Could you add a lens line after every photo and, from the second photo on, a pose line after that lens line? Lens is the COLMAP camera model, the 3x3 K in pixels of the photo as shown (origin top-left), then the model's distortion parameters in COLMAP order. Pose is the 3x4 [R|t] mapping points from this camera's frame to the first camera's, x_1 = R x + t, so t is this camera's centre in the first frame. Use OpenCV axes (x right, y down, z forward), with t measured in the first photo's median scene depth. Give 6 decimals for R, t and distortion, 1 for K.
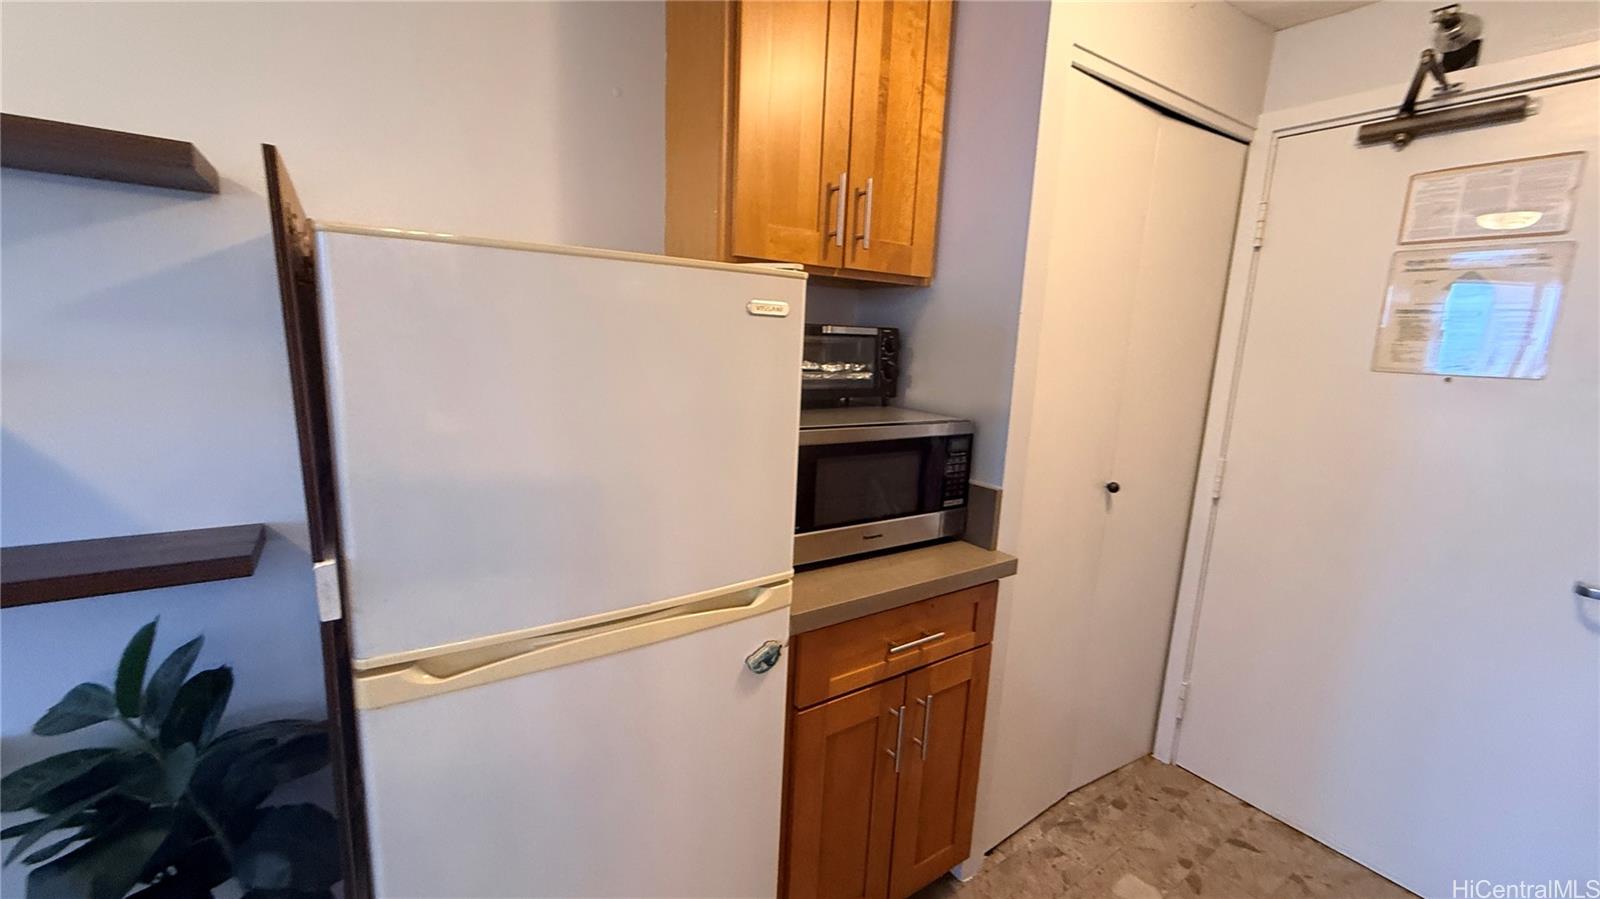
lens RADIAL K [[633.0, 0, 800.0], [0, 633.0, 449.5], [0, 0, 1]] dist [-0.000824, 0.000292]
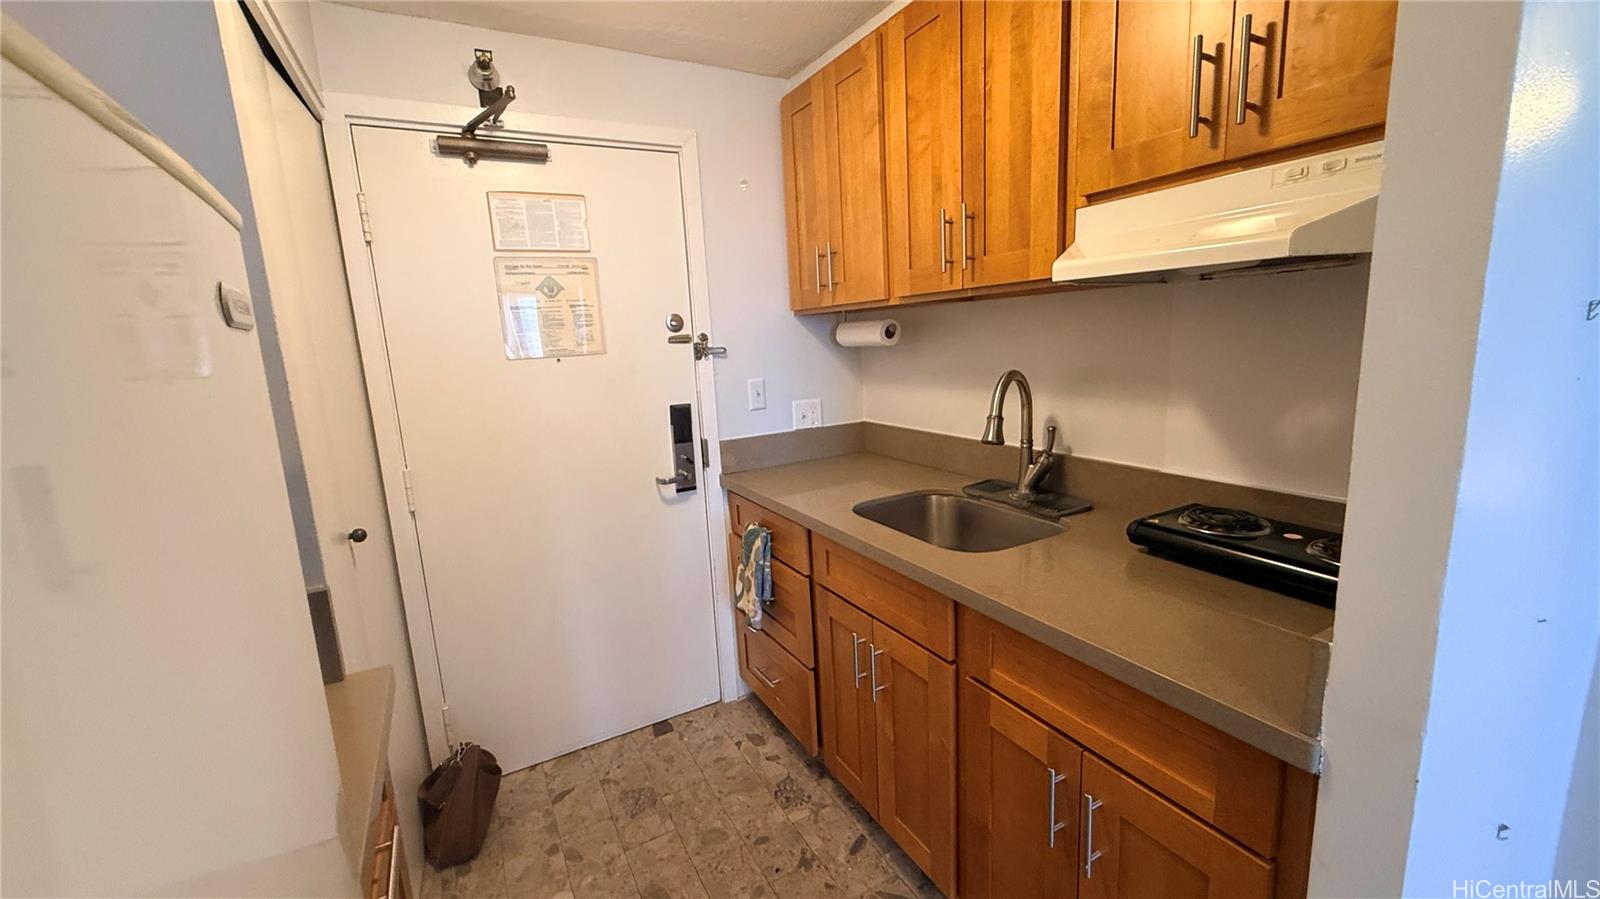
lens RADIAL K [[633.0, 0, 800.0], [0, 633.0, 449.5], [0, 0, 1]] dist [-0.000824, 0.000292]
pose [[0.093804, -0.232835, 0.967982, -0.211262], [0.232688, 0.950468, 0.206073, -0.087169], [-0.968017, 0.205907, 0.143335, 0.368234]]
